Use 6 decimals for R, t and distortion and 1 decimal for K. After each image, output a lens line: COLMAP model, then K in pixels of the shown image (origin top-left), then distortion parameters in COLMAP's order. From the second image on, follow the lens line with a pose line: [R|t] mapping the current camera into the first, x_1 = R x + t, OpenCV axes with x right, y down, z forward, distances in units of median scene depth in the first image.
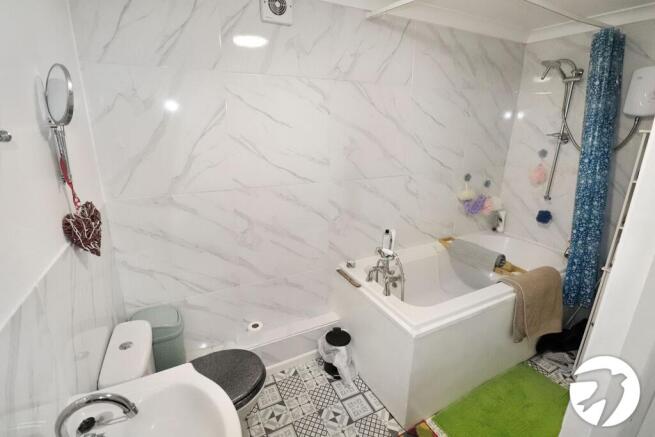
lens RADIAL K [[310.1, 0, 327.5], [0, 310.1, 218.5], [0, 0, 1]] dist [-0.000107, -0.000121]
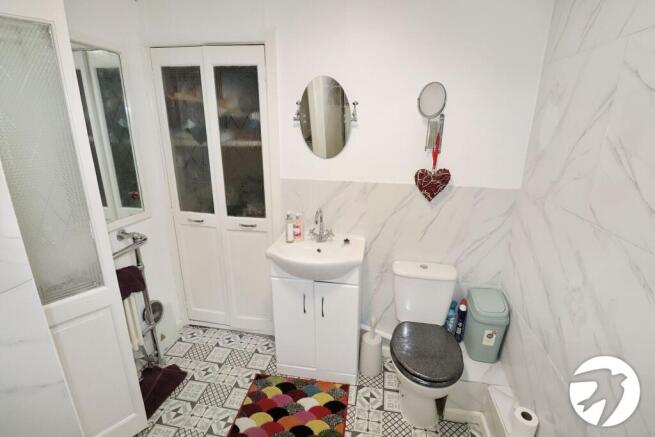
lens RADIAL K [[310.1, 0, 327.5], [0, 310.1, 218.5], [0, 0, 1]] dist [-0.000107, -0.000121]
pose [[-0.611229, 0.228879, -0.757637, 0.562273], [-0.251631, 0.851403, 0.460211, -0.281095], [0.750387, 0.471940, -0.462809, 0.967802]]
